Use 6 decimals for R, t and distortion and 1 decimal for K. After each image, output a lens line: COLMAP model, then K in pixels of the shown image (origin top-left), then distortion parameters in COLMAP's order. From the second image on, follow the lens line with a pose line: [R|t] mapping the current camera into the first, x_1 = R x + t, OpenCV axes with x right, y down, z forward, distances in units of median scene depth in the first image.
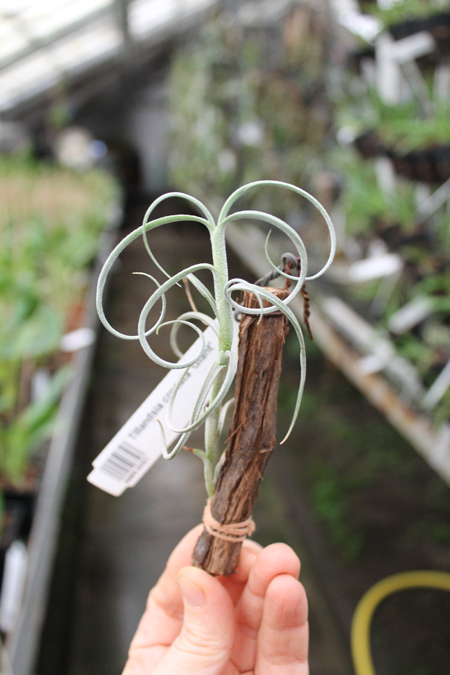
lens RADIAL K [[649.4, 0, 225.0], [0, 649.4, 337.5], [0, 0, 1]] dist [-0.157754, 0.171108]
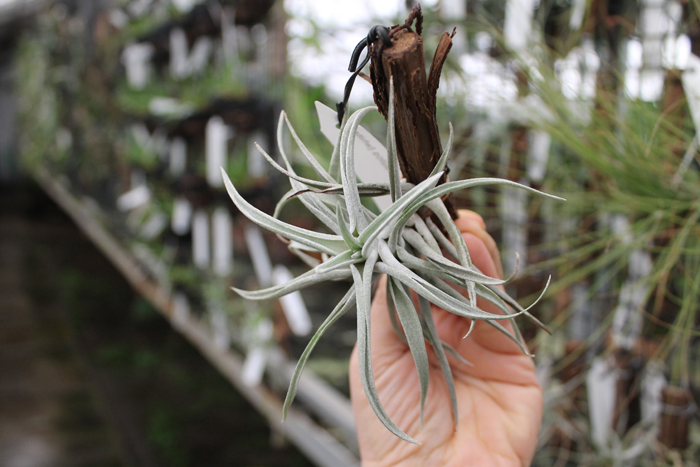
lens RADIAL K [[673.5, 0, 350.0], [0, 673.5, 233.5], [0, 0, 1]] dist [-0.157754, 0.171108]
pose [[0.931661, -0.038323, 0.361301, 0.046477], [0.088993, 0.988200, -0.124662, 0.063125], [-0.352260, 0.148296, 0.924078, -0.168946]]
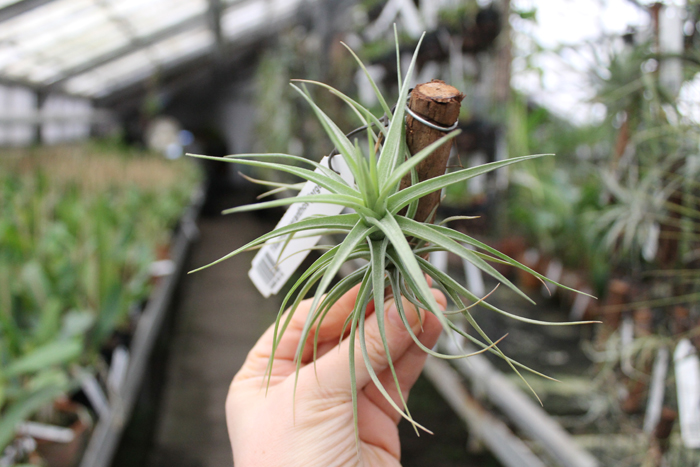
lens RADIAL K [[673.5, 0, 350.0], [0, 673.5, 233.5], [0, 0, 1]] dist [-0.157754, 0.171108]
pose [[0.997934, 0.033617, 0.054742, 0.040086], [-0.024693, 0.987414, -0.156219, 0.067462], [-0.059304, 0.154545, 0.986204, -0.192094]]
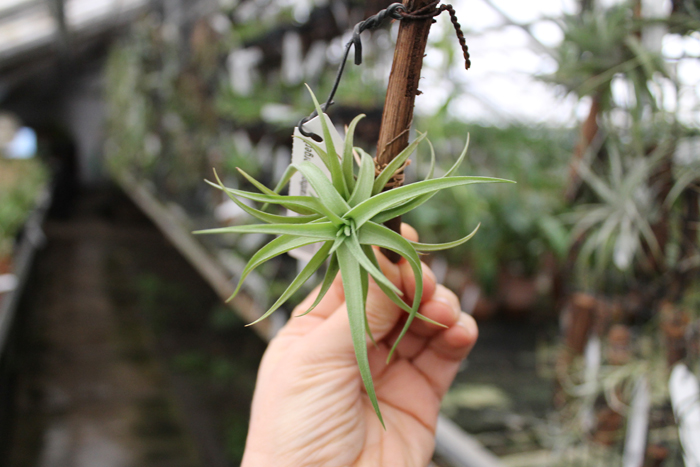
lens RADIAL K [[673.5, 0, 350.0], [0, 673.5, 233.5], [0, 0, 1]] dist [-0.157754, 0.171108]
pose [[0.964660, 0.003399, 0.263475, 0.030215], [0.037430, 0.988009, -0.149789, 0.054202], [-0.260825, 0.154357, 0.952966, -0.136448]]
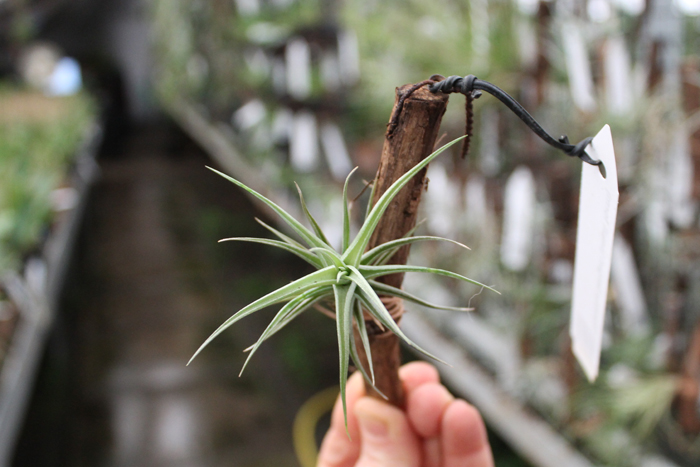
lens RADIAL K [[837.4, 0, 350.0], [0, 837.4, 233.5], [0, 0, 1]] dist [0.001552, -0.005678]
pose [[0.990846, -0.065273, 0.118171, 0.071244], [0.075022, 0.993966, -0.080021, 0.125413], [-0.112235, 0.088153, 0.989764, -0.367285]]
